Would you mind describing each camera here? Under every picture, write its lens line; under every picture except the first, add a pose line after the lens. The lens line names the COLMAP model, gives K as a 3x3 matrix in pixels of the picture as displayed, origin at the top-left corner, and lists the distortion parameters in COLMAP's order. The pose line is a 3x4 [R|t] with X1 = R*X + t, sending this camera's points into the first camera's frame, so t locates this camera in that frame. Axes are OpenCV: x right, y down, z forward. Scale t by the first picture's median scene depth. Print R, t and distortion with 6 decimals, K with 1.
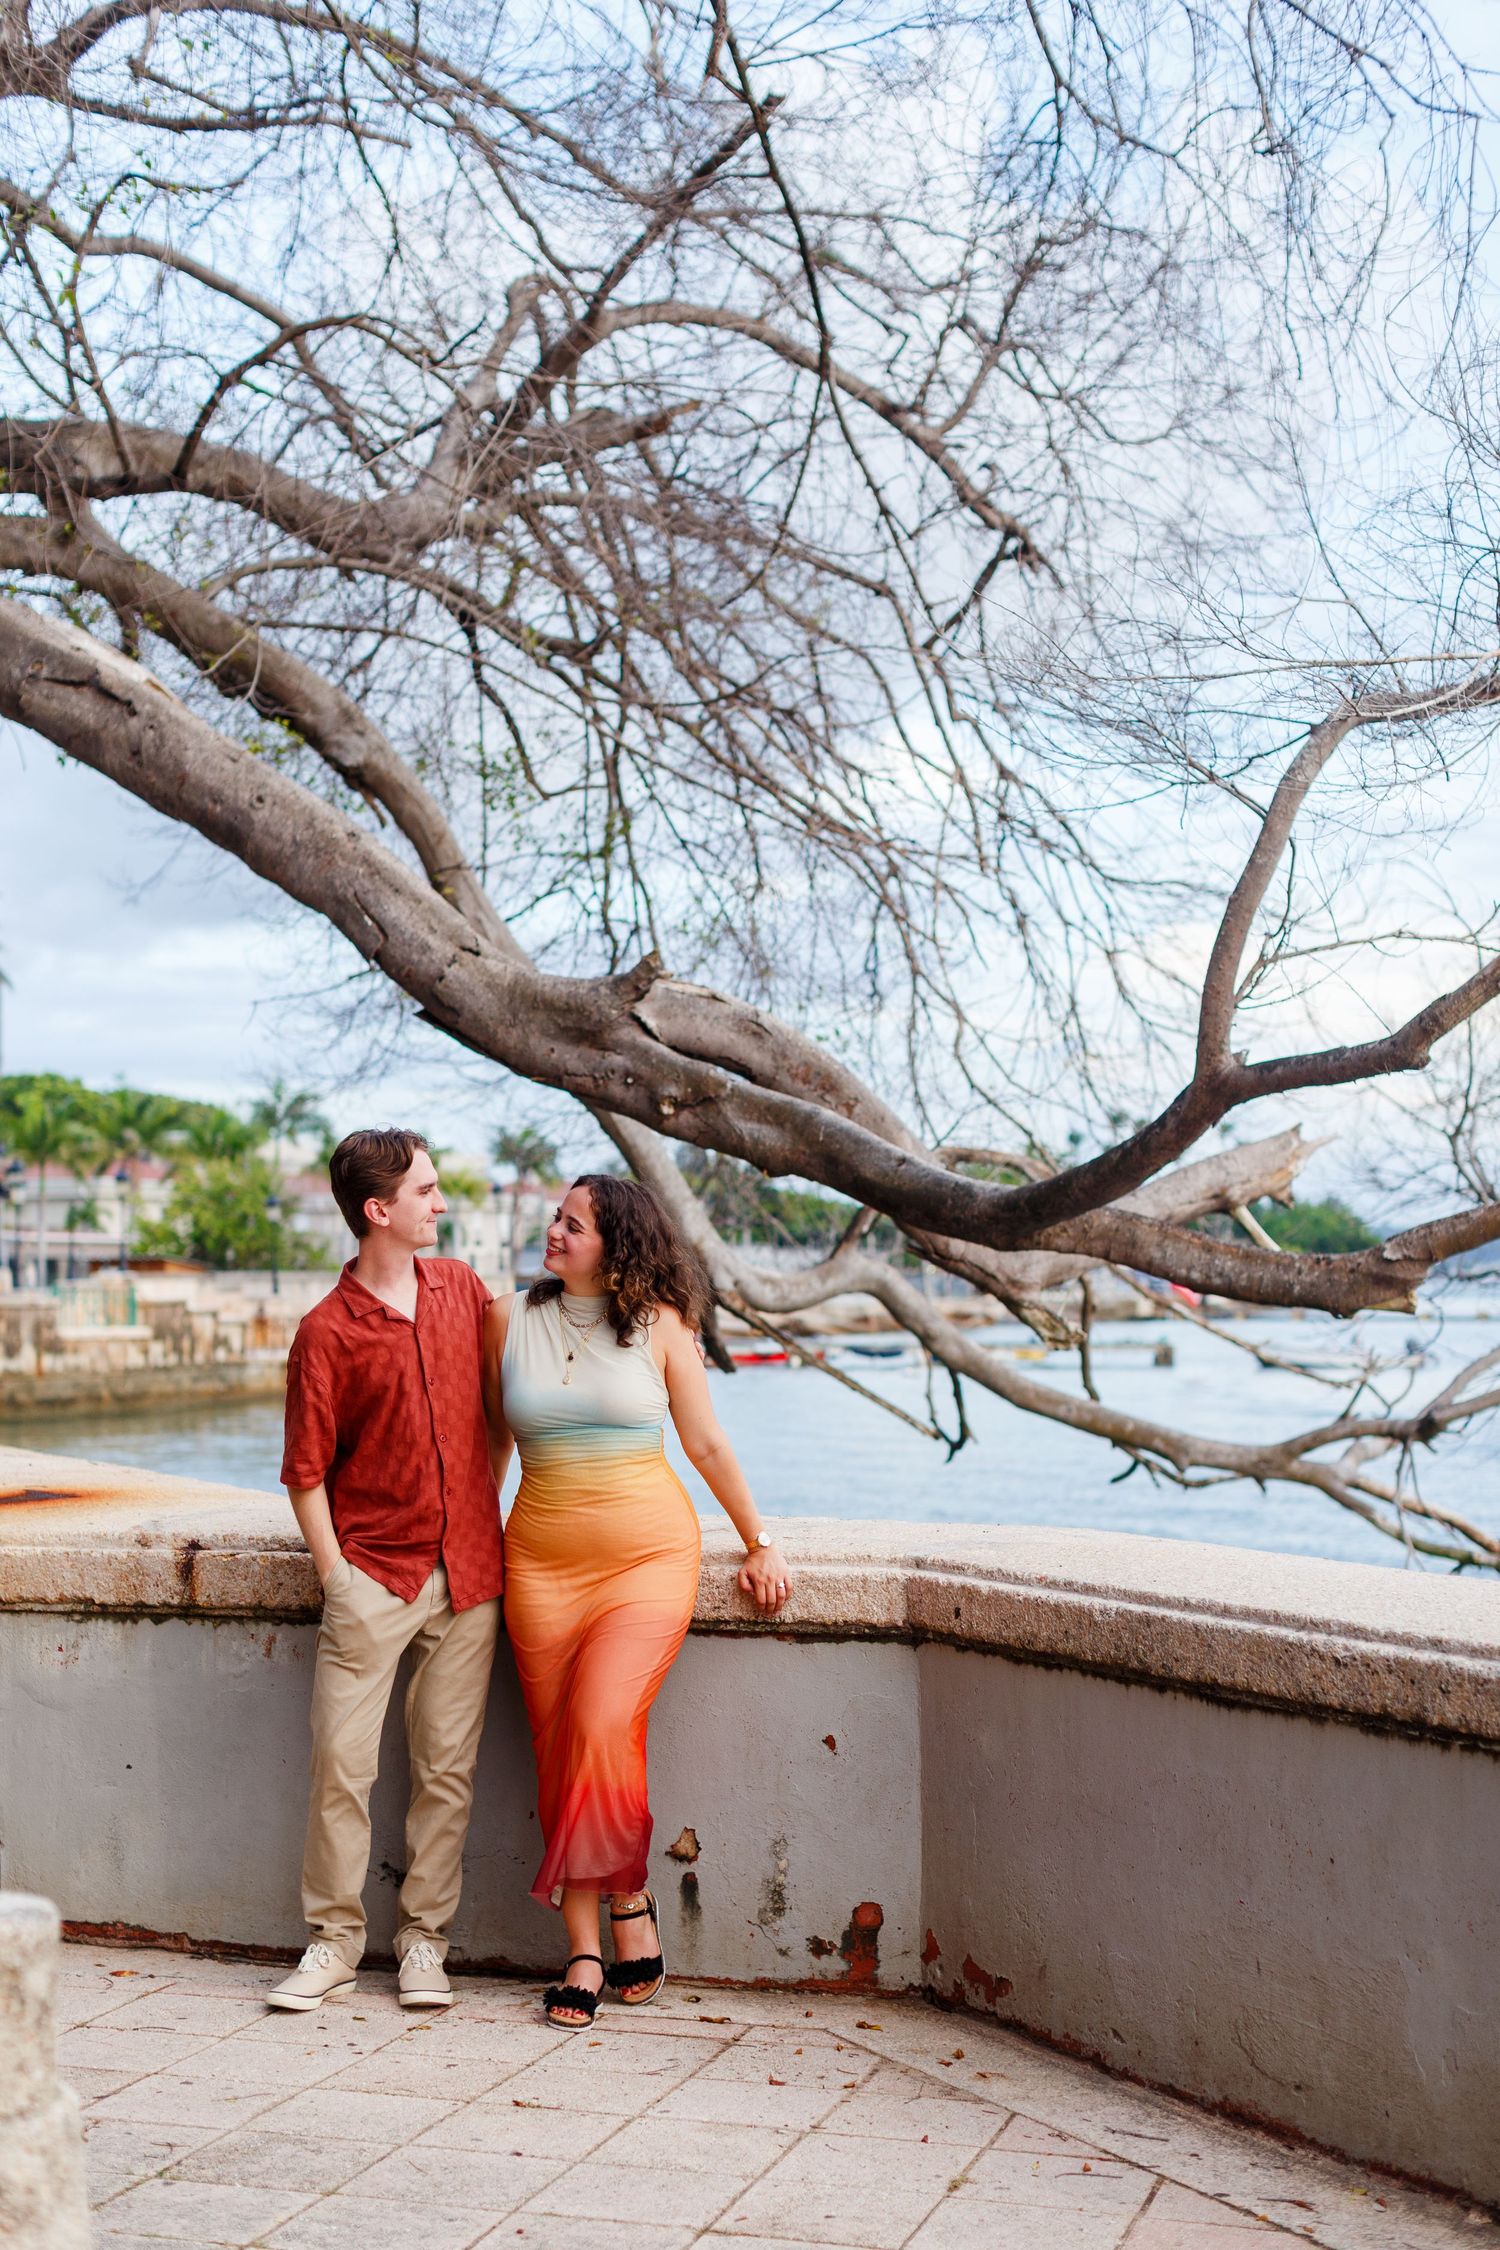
lens RADIAL K [[3259.9, 0, 748.7], [0, 3259.9, 1123.4], [0, 0, 1]] dist [0.037083, 0.000000]
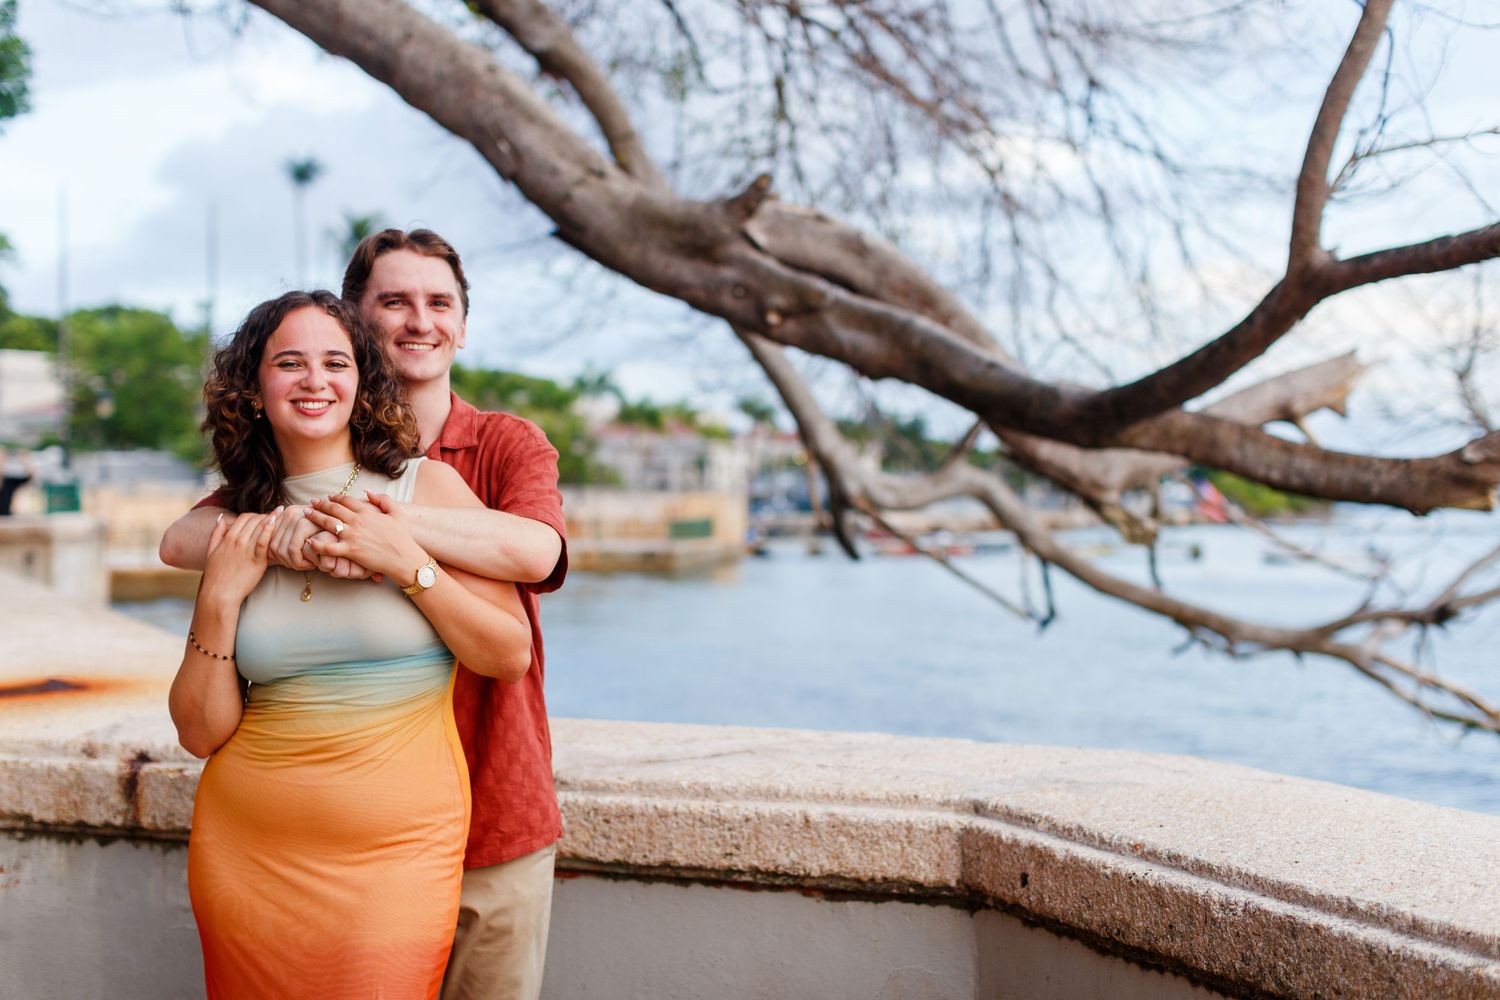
lens RADIAL K [[2173.3, 0, 749.3], [0, 2173.3, 503.4], [0, 0, 1]] dist [0.037083, 0.000000]
pose [[0.997147, 0.009557, -0.074880, 0.021112], [-0.005772, 0.998702, 0.050600, 0.020138], [0.075266, -0.050024, 0.995908, 0.278805]]
